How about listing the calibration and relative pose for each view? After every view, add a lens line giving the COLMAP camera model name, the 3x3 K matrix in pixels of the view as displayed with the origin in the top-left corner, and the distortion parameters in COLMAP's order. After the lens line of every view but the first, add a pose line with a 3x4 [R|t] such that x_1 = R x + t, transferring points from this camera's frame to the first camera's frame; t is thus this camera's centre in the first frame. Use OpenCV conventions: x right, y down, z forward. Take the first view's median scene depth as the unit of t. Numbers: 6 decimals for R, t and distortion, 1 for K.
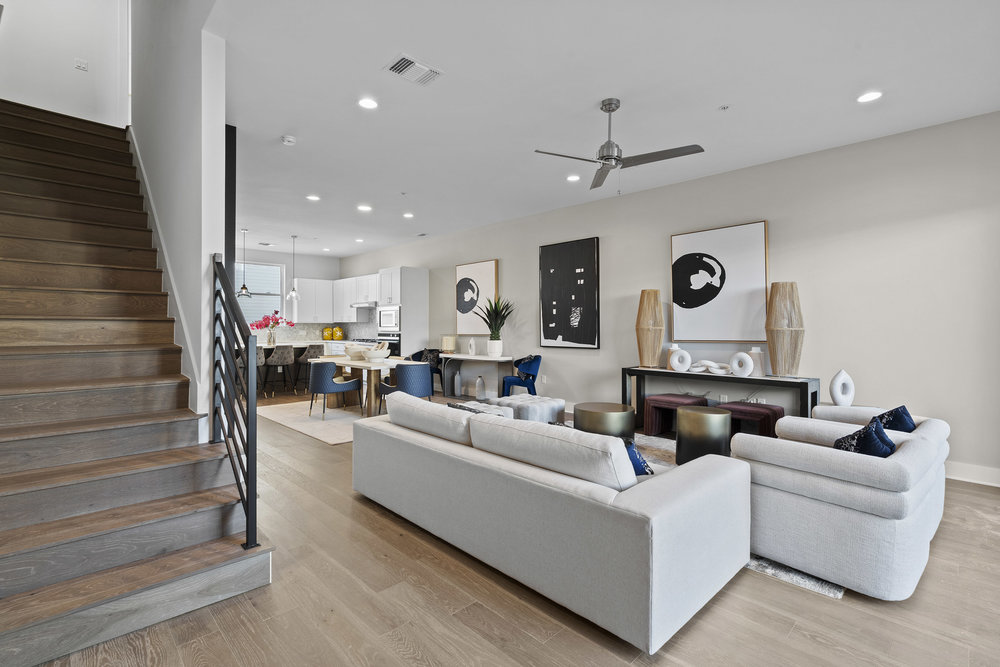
lens RADIAL K [[460.3, 0, 492.3], [0, 460.3, 321.7], [0, 0, 1]] dist [-0.000973, 0.000492]
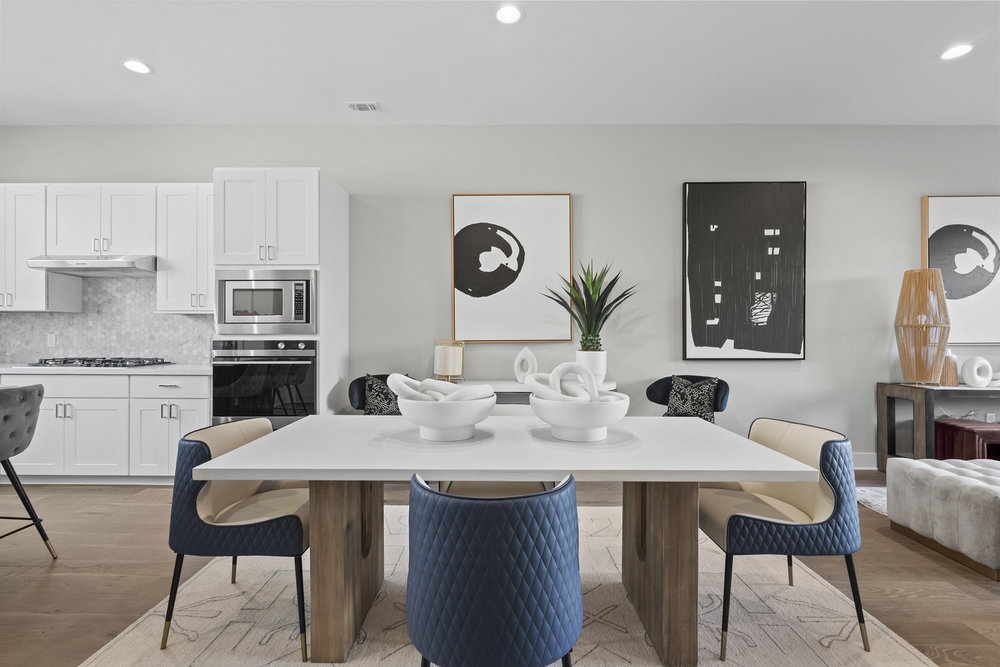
lens RADIAL K [[460.3, 0, 494.8], [0, 460.3, 332.5], [0, 0, 1]] dist [-0.000973, 0.000492]
pose [[0.702640, 0.000918, 0.711545, -0.582096], [-0.008458, 0.999939, 0.007061, 0.023580], [-0.711495, -0.010979, 0.702605, 0.969533]]
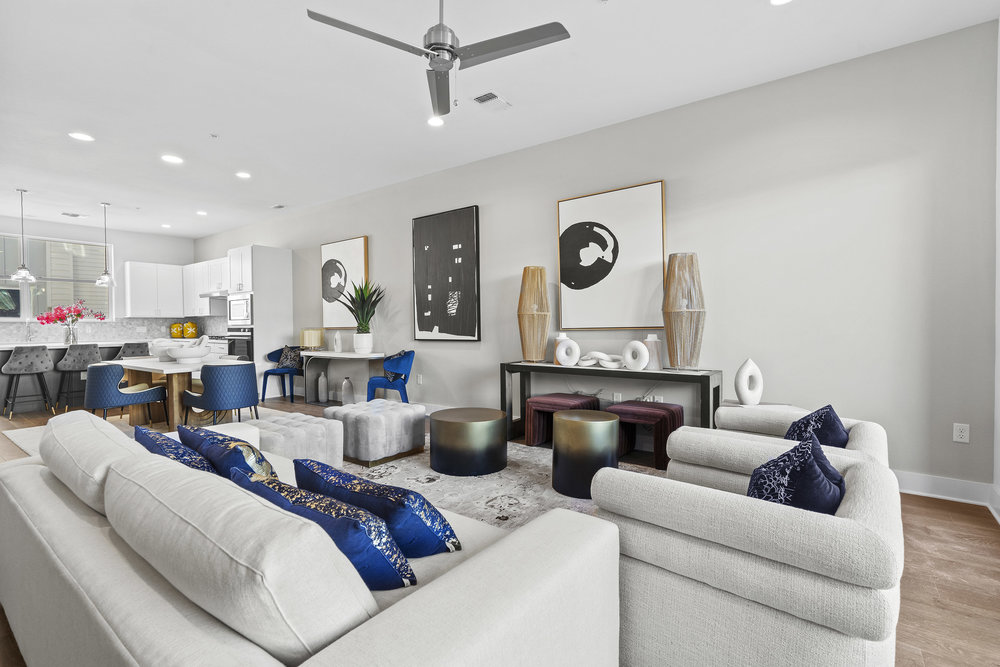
lens RADIAL K [[460.3, 0, 492.3], [0, 460.3, 331.2], [0, 0, 1]] dist [-0.000973, 0.000492]
pose [[0.986675, -0.011729, 0.162280, 0.135699], [0.007795, 0.999661, 0.024856, 0.023452], [-0.162516, -0.023260, 0.986432, 0.201828]]
